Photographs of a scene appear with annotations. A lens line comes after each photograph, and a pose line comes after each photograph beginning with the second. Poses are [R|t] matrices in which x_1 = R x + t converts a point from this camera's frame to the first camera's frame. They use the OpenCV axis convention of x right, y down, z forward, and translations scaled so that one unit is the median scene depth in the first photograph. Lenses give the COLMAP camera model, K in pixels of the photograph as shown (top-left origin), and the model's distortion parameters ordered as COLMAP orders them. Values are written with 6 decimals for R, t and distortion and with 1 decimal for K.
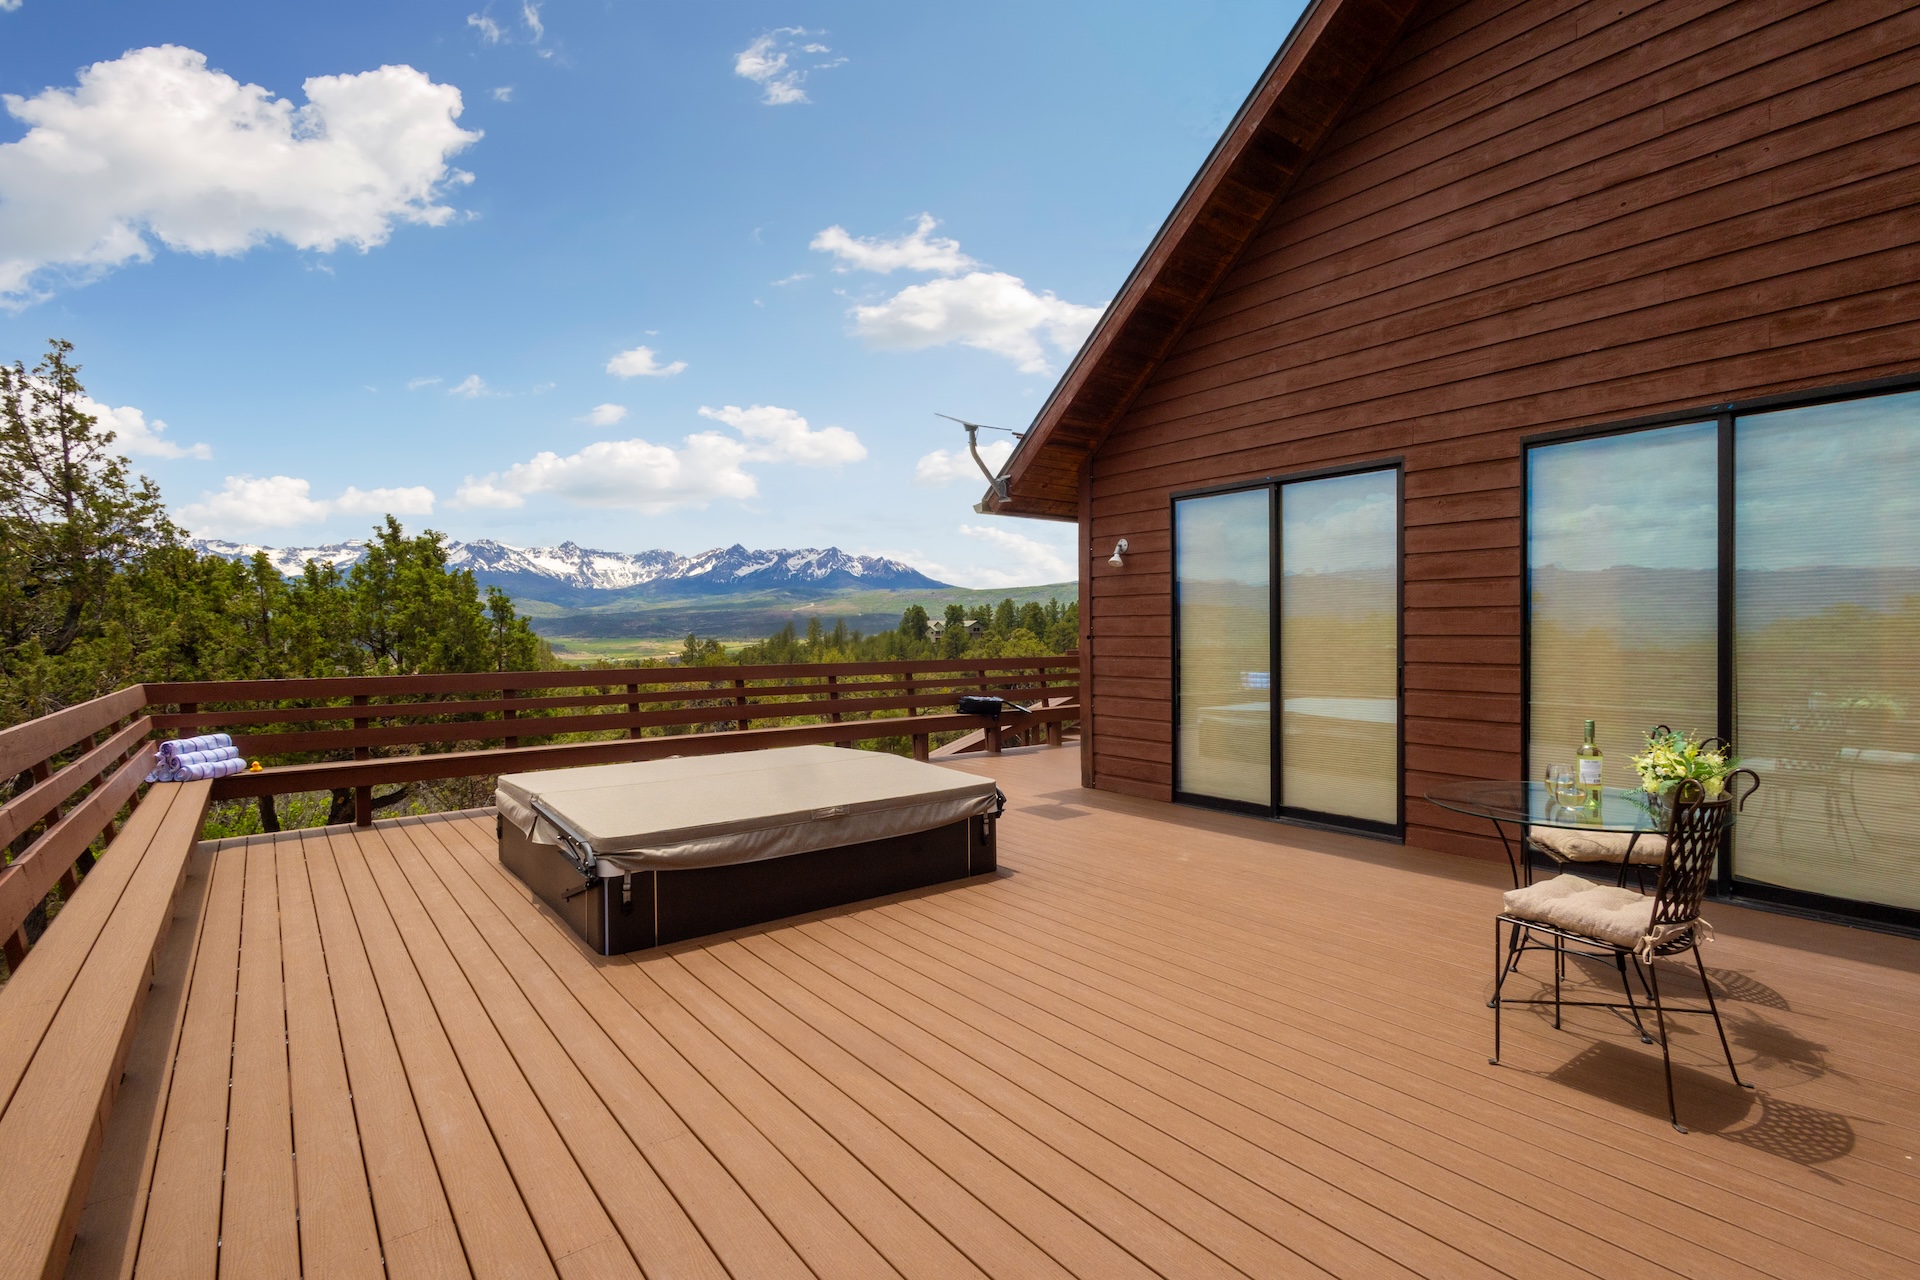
lens RADIAL K [[885.0, 0, 962.9], [0, 885.0, 627.3], [0, 0, 1]] dist [0.013103, -0.003479]
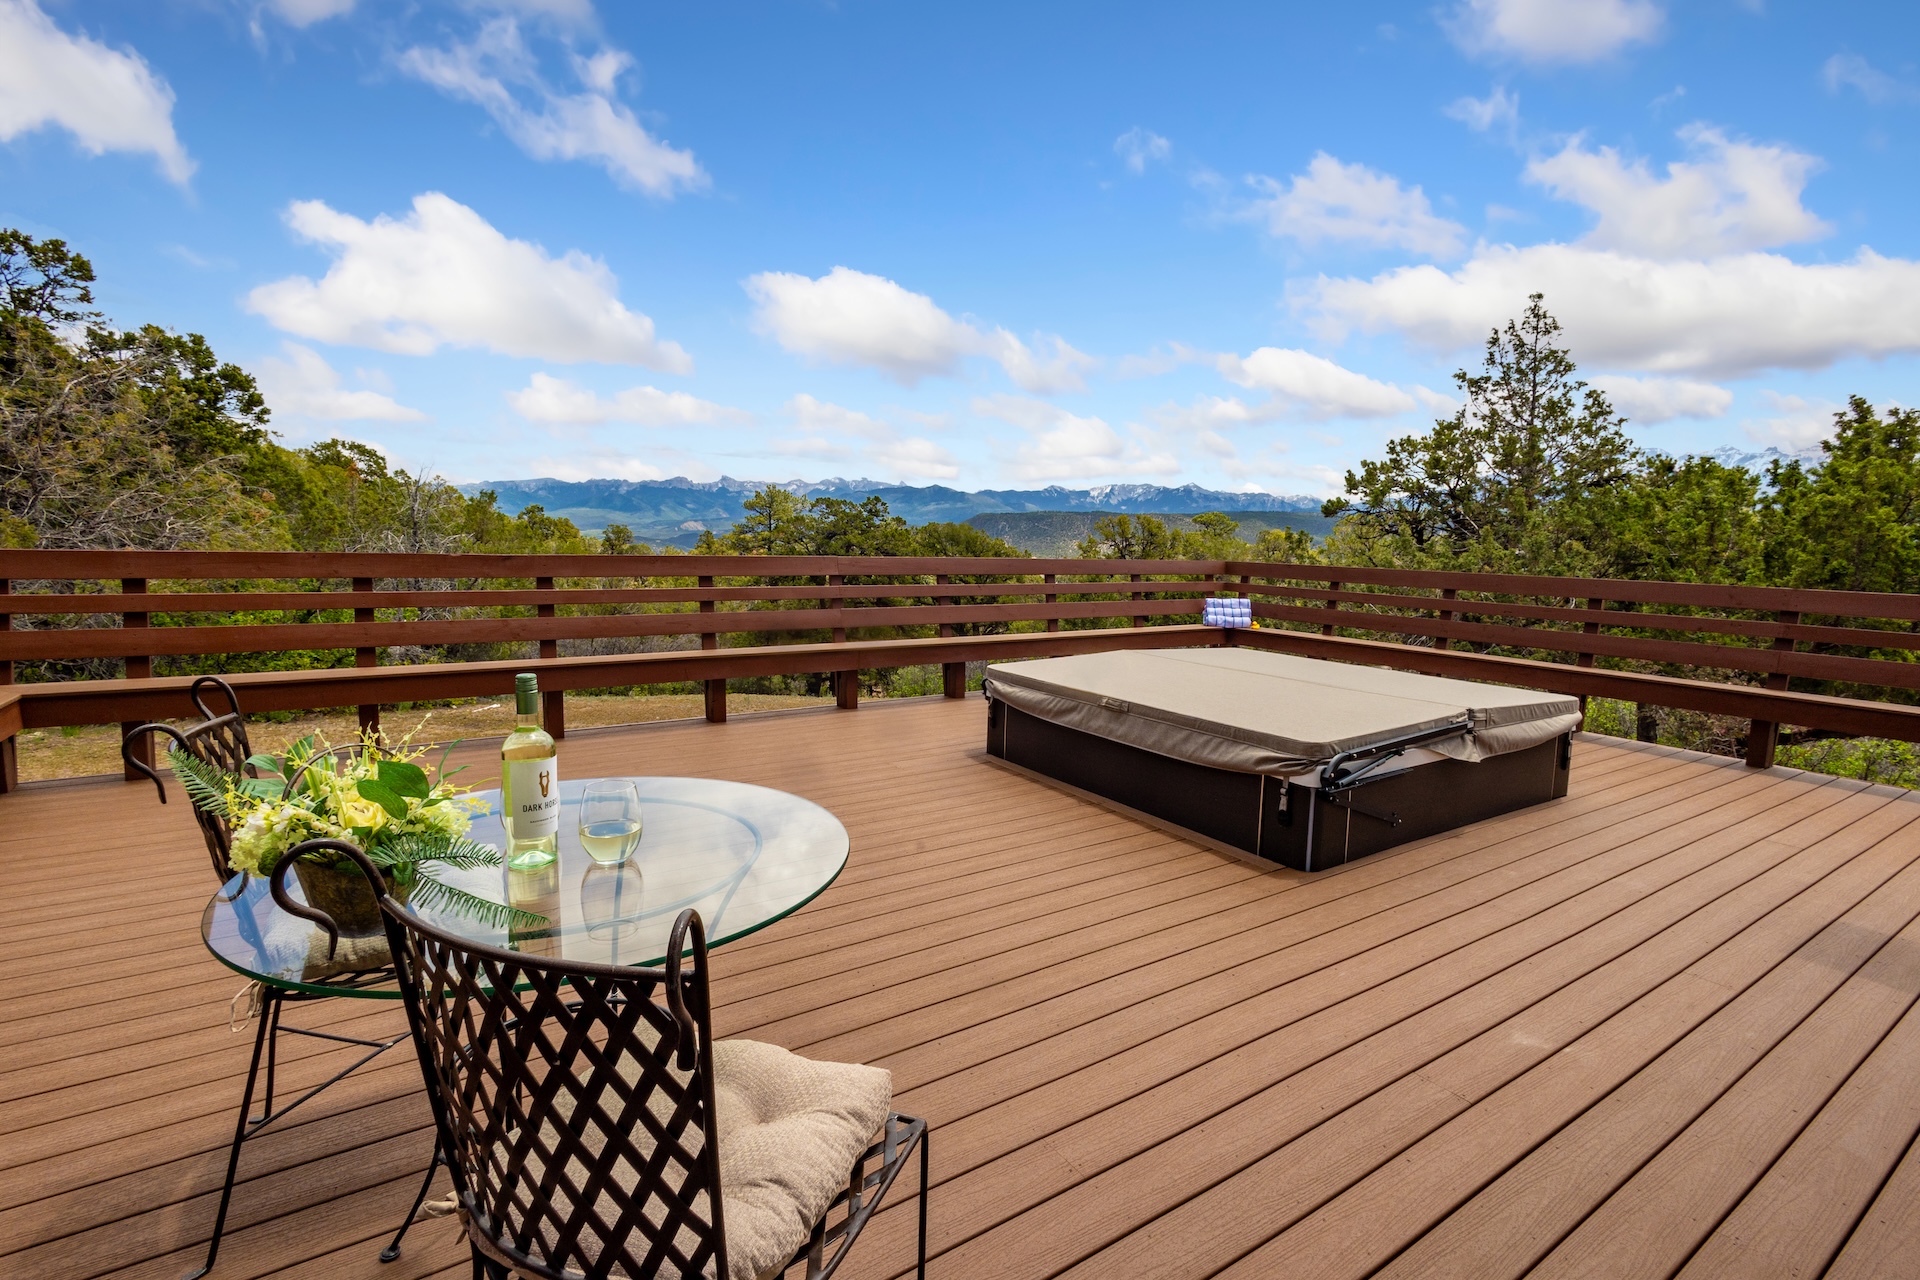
lens RADIAL K [[885.0, 0, 965.0], [0, 885.0, 642.9], [0, 0, 1]] dist [0.013103, -0.003479]
pose [[-0.088090, 0.128412, -0.987801, 0.612363], [-0.021018, 0.991195, 0.130728, 0.014031], [0.995891, 0.032278, -0.084616, 0.687875]]
